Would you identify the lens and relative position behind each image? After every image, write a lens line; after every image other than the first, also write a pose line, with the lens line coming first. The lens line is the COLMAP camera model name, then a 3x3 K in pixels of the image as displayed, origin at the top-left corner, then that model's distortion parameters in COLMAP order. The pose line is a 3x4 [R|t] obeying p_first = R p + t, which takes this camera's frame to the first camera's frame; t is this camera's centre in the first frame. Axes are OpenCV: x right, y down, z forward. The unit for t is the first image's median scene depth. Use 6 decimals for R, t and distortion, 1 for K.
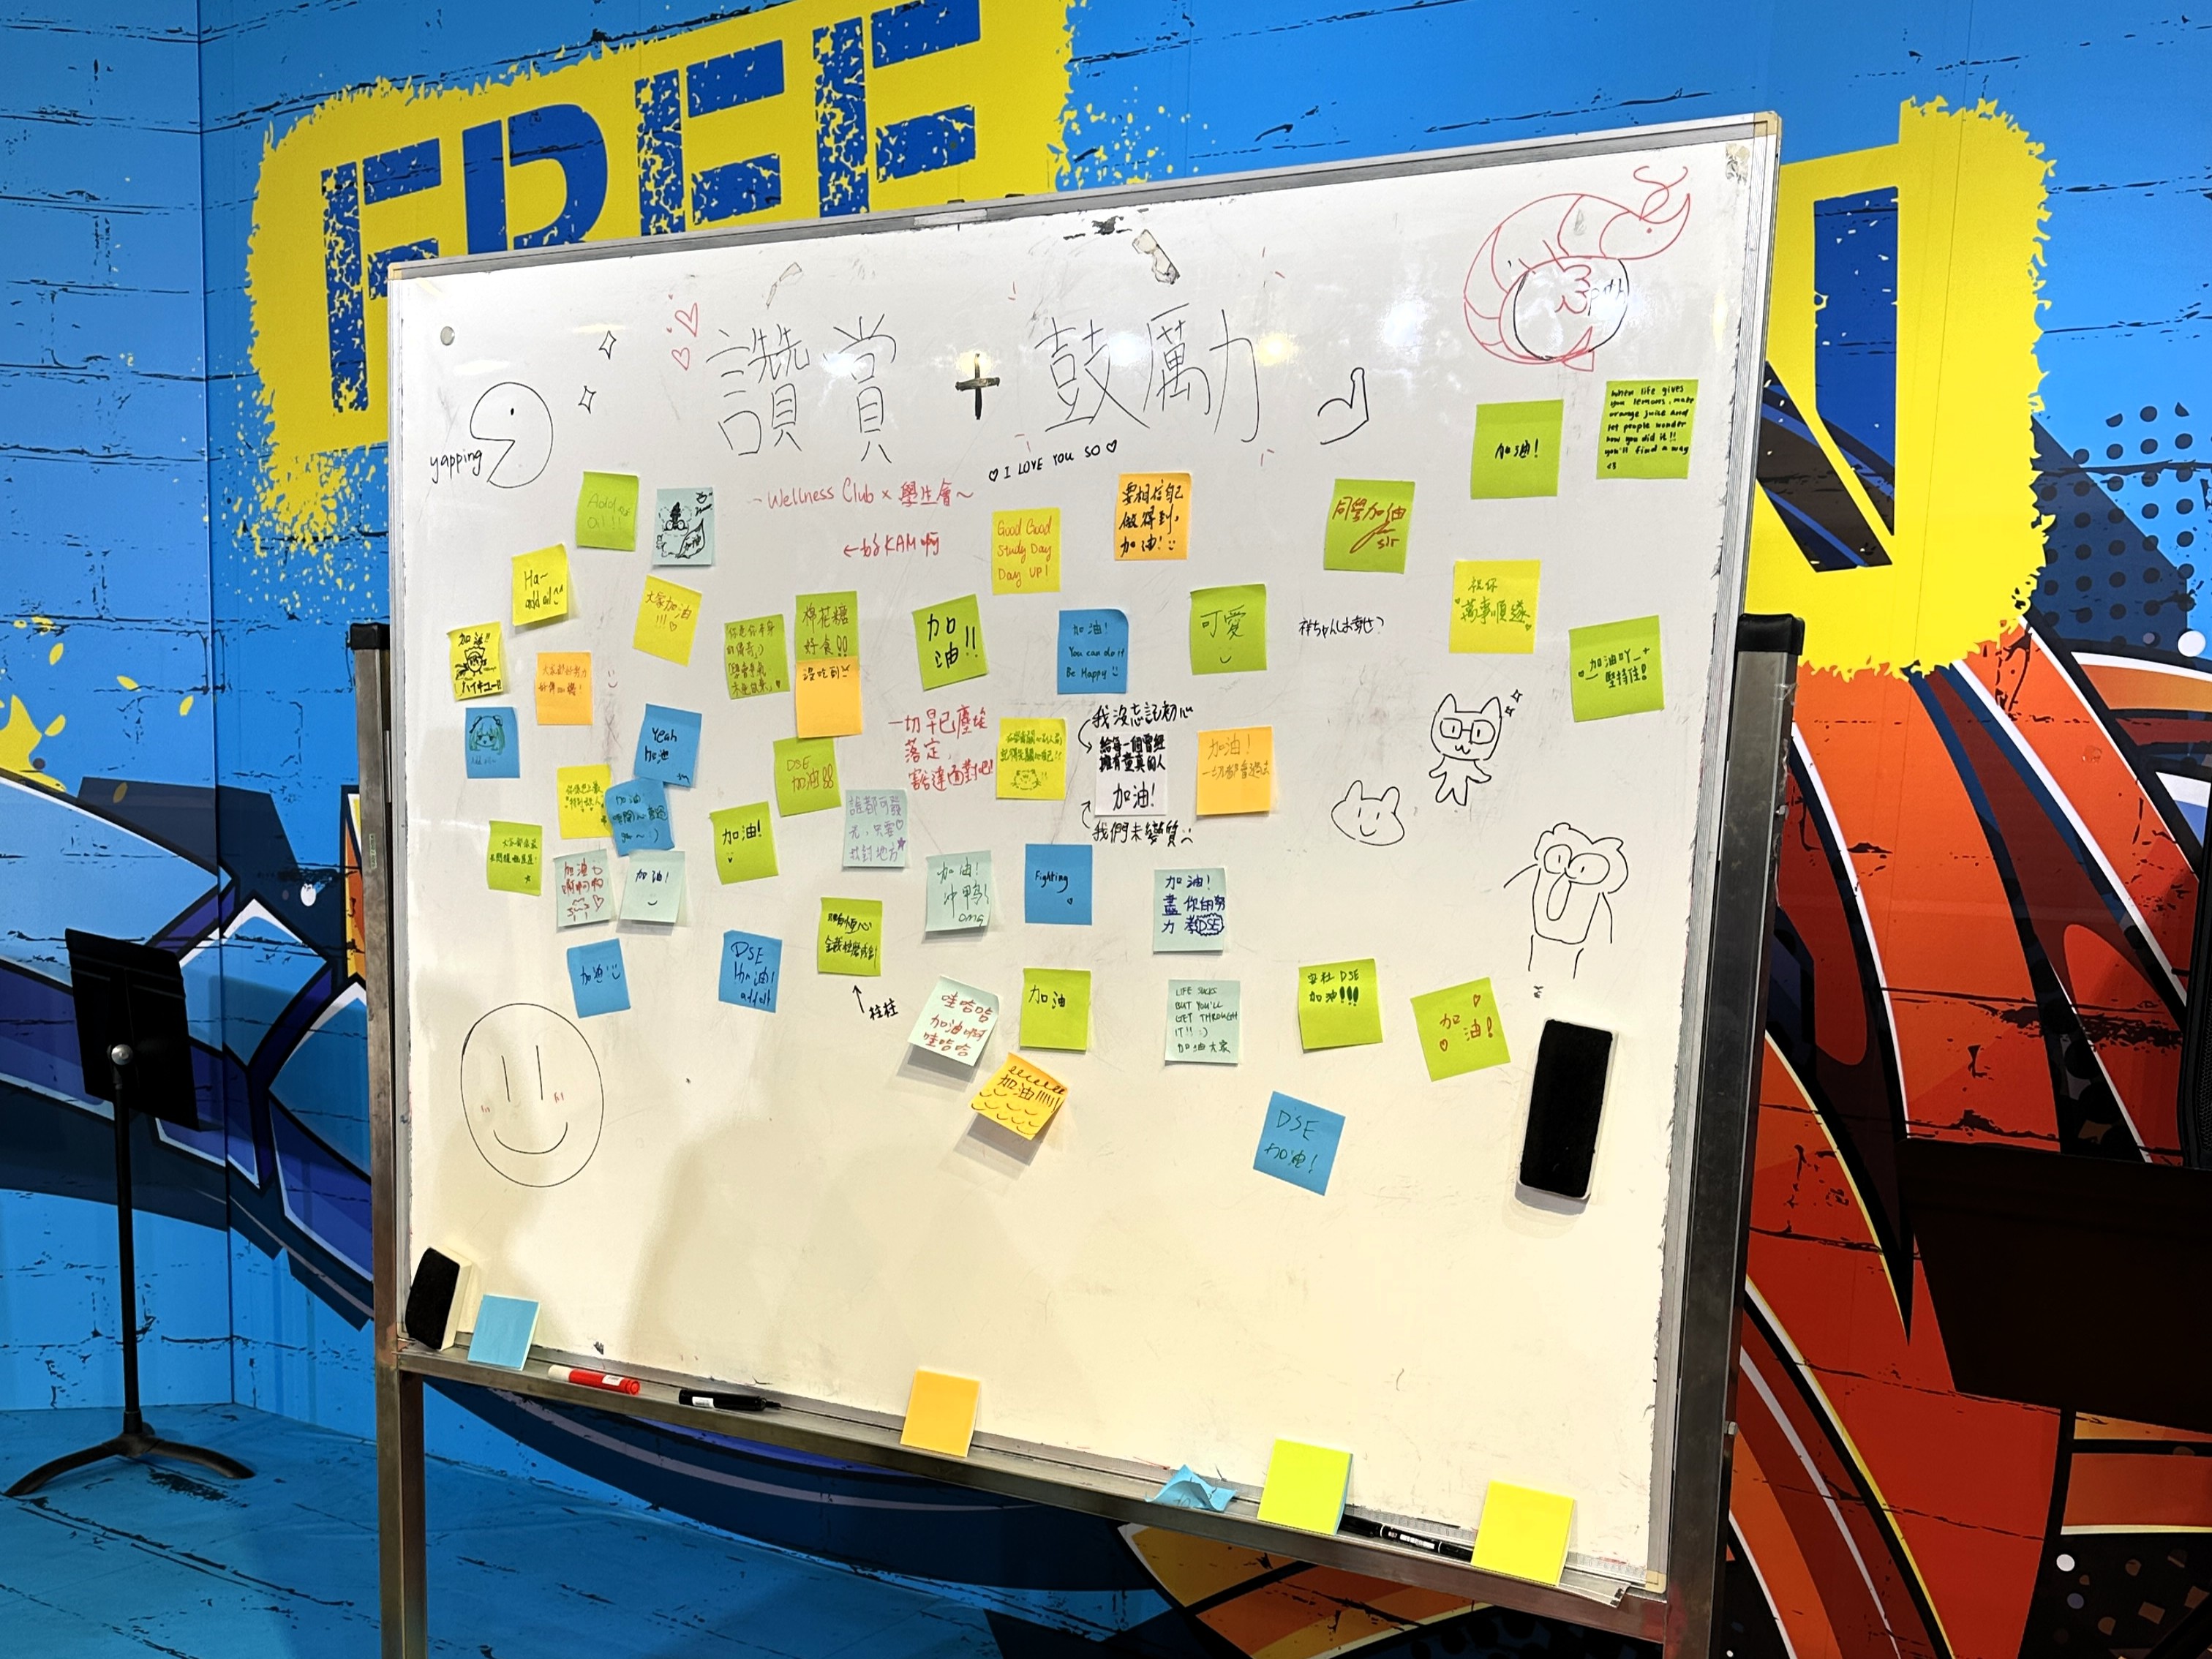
lens RADIAL K [[2305.0, 0, 1098.7], [0, 2305.0, 979.8], [0, 0, 1]] dist [0.154318, 0.000000]
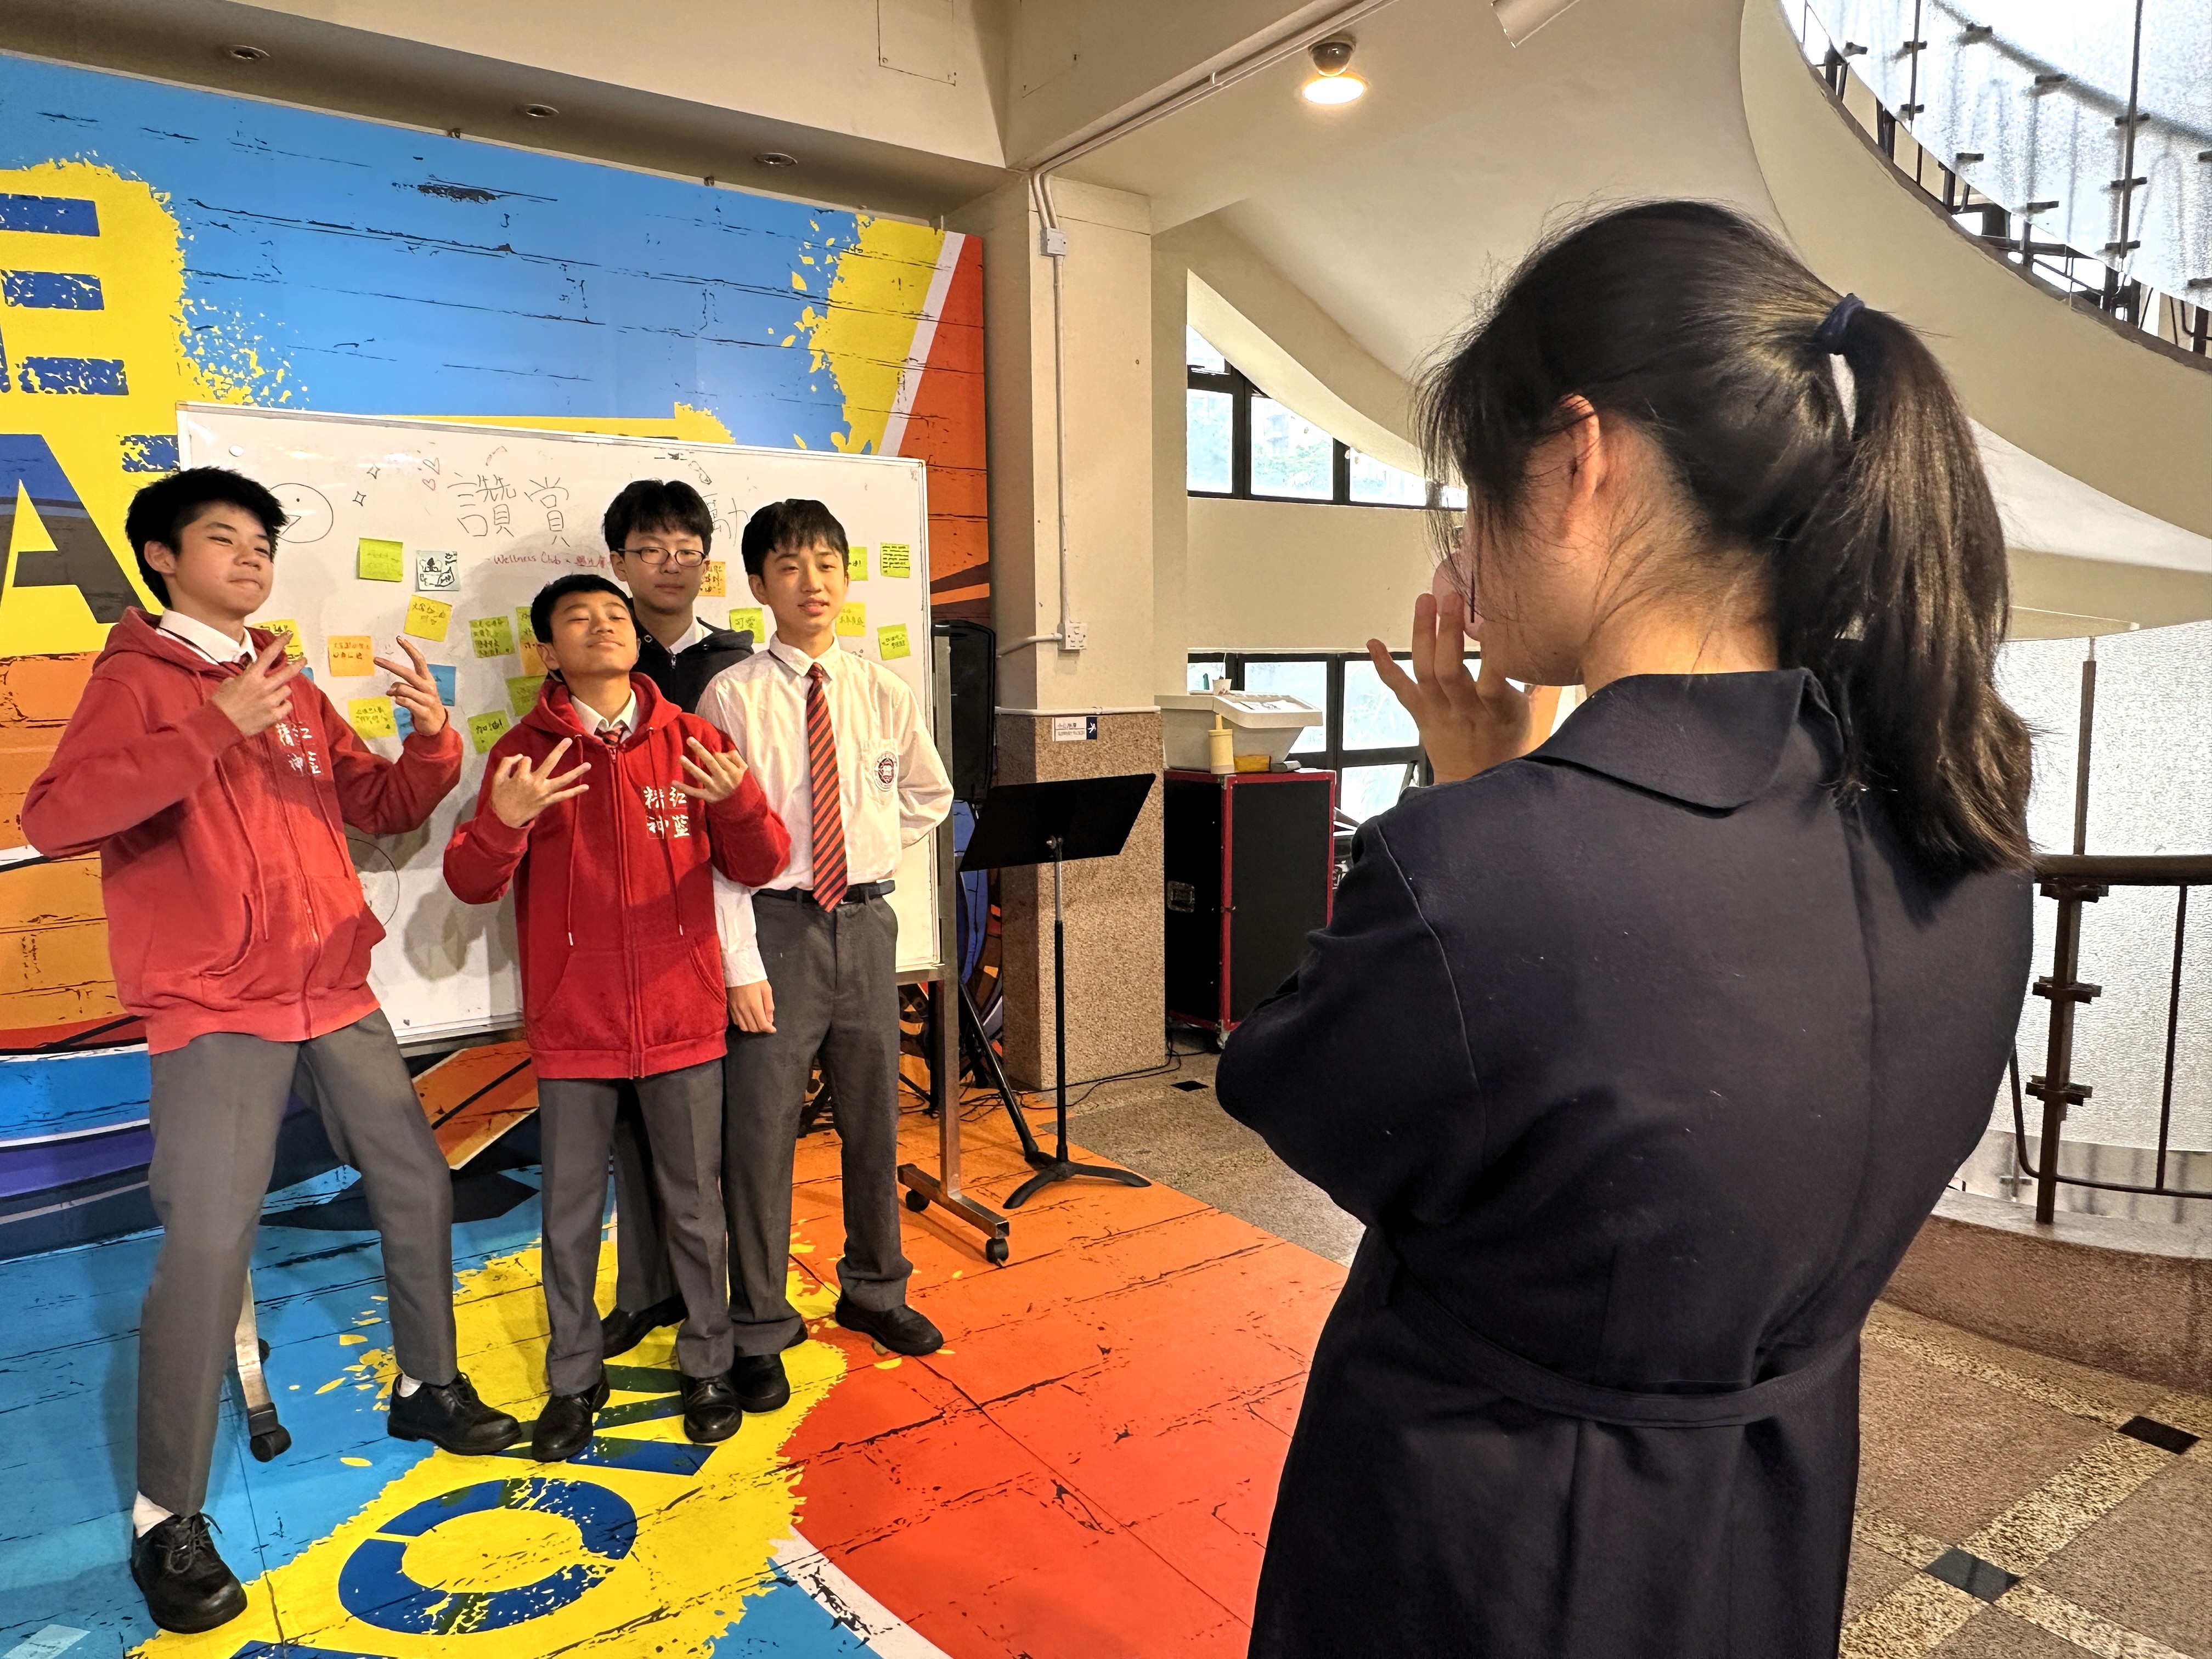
lens RADIAL K [[1474.3, 0, 1105.7], [0, 1474.3, 831.1], [0, 0, 1]] dist [0.037592, 0.006205]
pose [[0.387146, -0.133592, 0.912289, -1.071939], [0.119731, 0.988354, 0.093921, -0.030300], [-0.914211, 0.072868, 0.398633, 0.023024]]
